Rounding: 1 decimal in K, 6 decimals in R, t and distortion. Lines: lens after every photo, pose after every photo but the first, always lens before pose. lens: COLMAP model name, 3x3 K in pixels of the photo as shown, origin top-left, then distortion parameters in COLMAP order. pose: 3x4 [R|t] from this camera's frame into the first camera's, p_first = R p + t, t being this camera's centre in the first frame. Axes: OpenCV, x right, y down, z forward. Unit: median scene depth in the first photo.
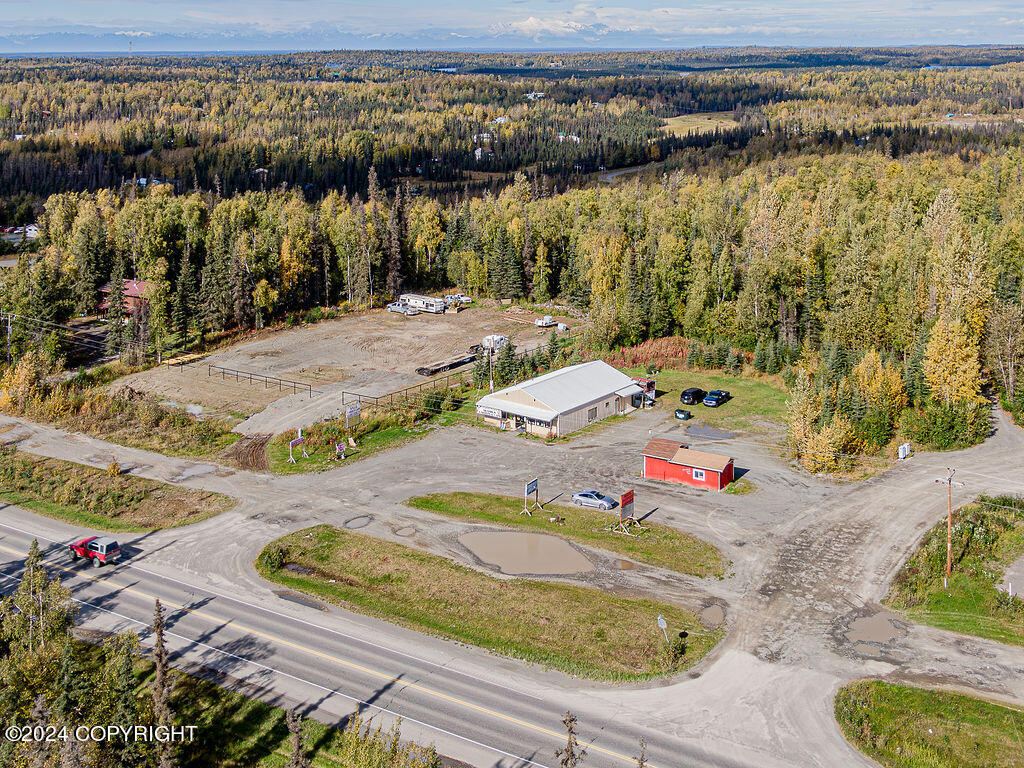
lens RADIAL K [[1206.1, 0, 549.6], [0, 1206.1, 383.0], [0, 0, 1]] dist [0.009358, 0.011649]
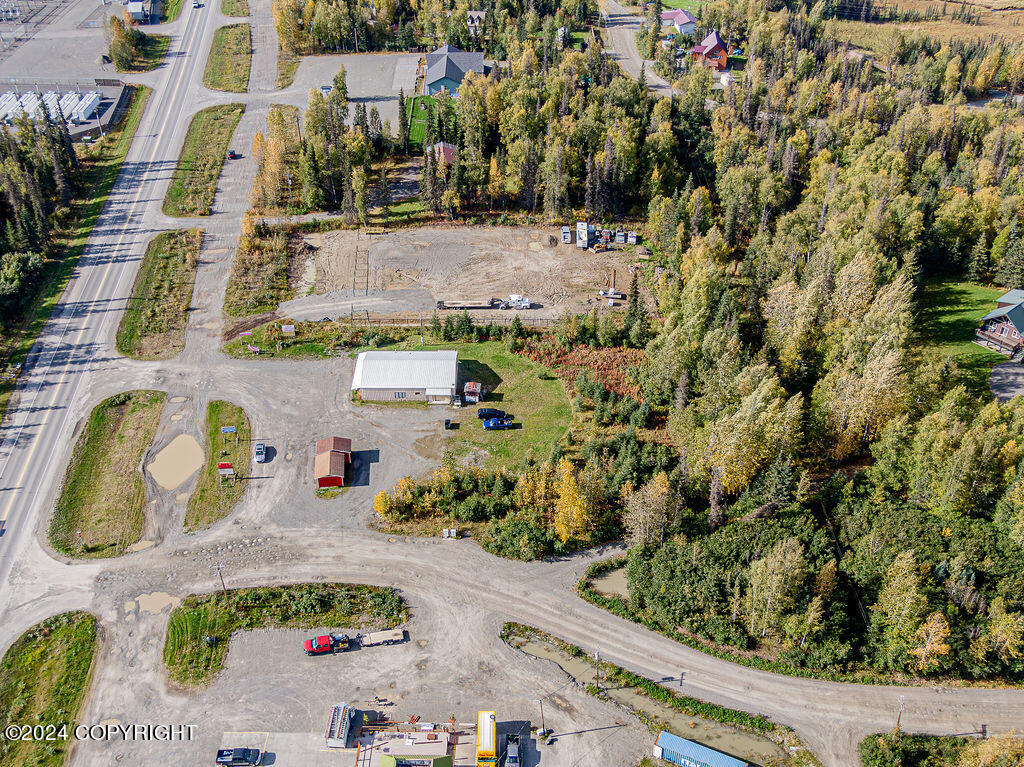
lens RADIAL K [[1048.2, 0, 512.0], [0, 1048.2, 383.5], [0, 0, 1]] dist [0.021605, -0.000724]
pose [[0.607643, 0.474516, -0.636872, 1.269434], [-0.225314, 0.871941, 0.434686, -0.786159], [0.761580, -0.120637, 0.636744, 0.375101]]
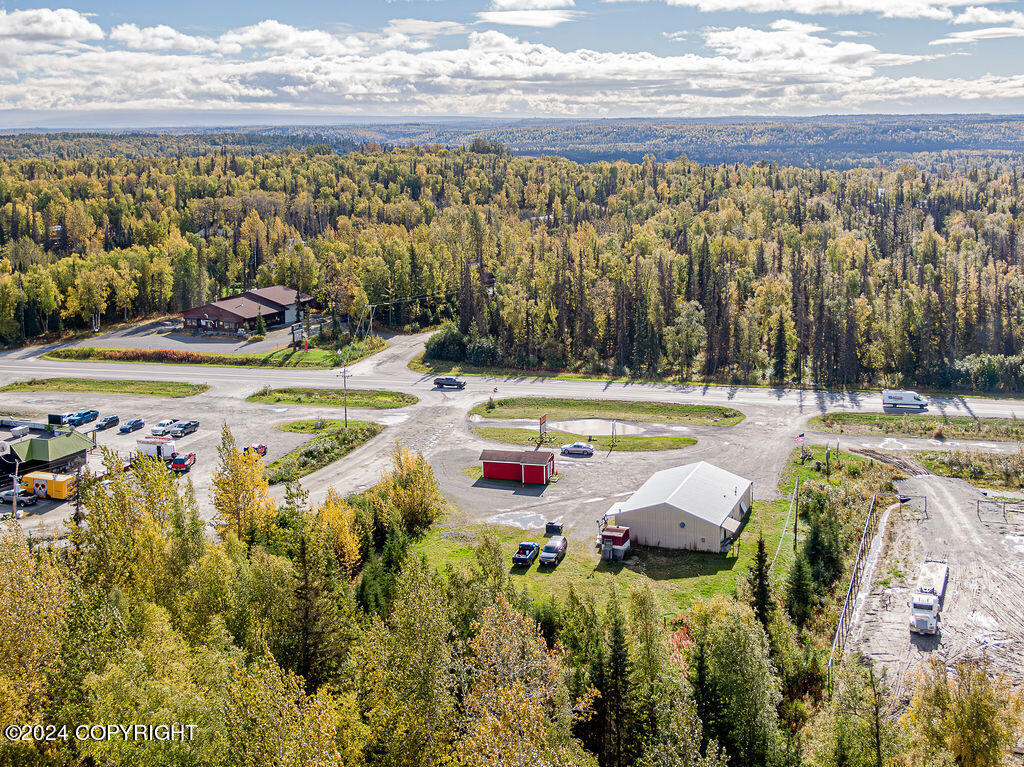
lens RADIAL K [[1236.7, 0, 529.9], [0, 1236.7, 382.9], [0, 0, 1]] dist [0.020566, -0.003882]
pose [[-0.964581, 0.068603, -0.254708, 0.491657], [-0.055508, 0.891182, 0.450238, -0.668298], [0.257879, 0.448429, -0.855809, 2.390672]]
